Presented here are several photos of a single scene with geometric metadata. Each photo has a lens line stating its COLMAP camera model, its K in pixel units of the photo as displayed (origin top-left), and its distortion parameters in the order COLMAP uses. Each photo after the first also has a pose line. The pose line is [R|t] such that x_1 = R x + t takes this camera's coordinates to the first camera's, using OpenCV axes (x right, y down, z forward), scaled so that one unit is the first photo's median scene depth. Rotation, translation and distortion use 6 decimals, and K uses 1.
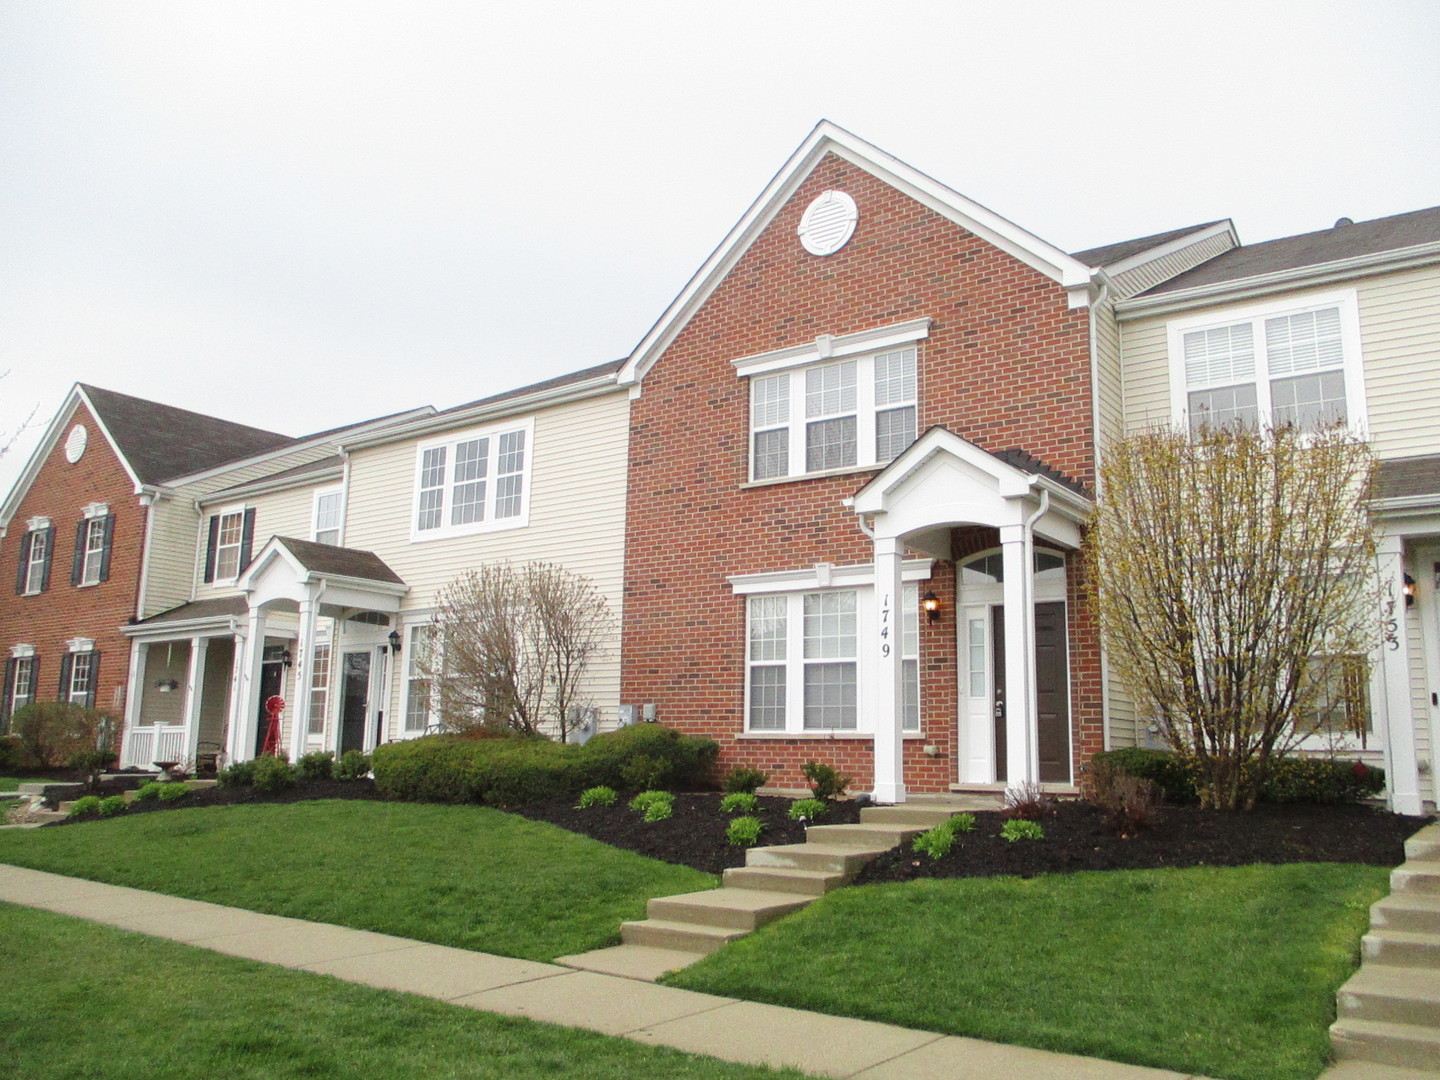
lens RADIAL K [[1209.0, 0, 724.8], [0, 1209.0, 539.7], [0, 0, 1]] dist [-0.033832, 0.024735]
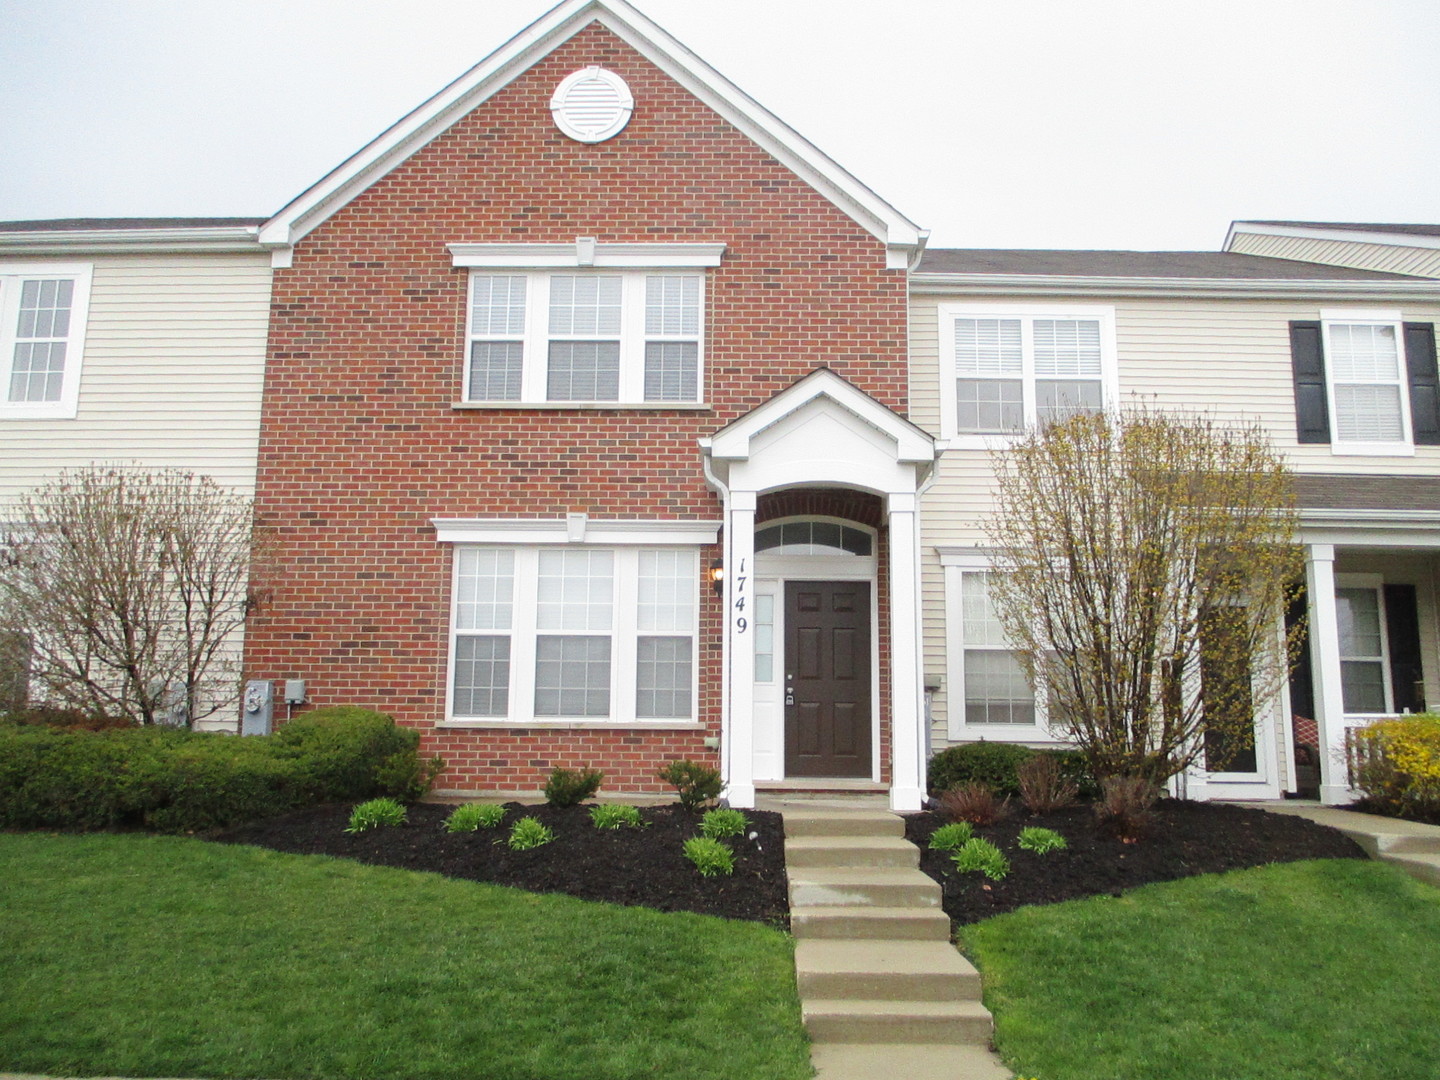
lens RADIAL K [[1209.0, 0, 717.0], [0, 1209.0, 538.3], [0, 0, 1]] dist [-0.033832, 0.024735]
pose [[0.818457, 0.088634, 0.567690, -0.289402], [-0.098399, 0.995056, -0.013494, 0.036073], [-0.566080, -0.044816, 0.823131, 0.261998]]
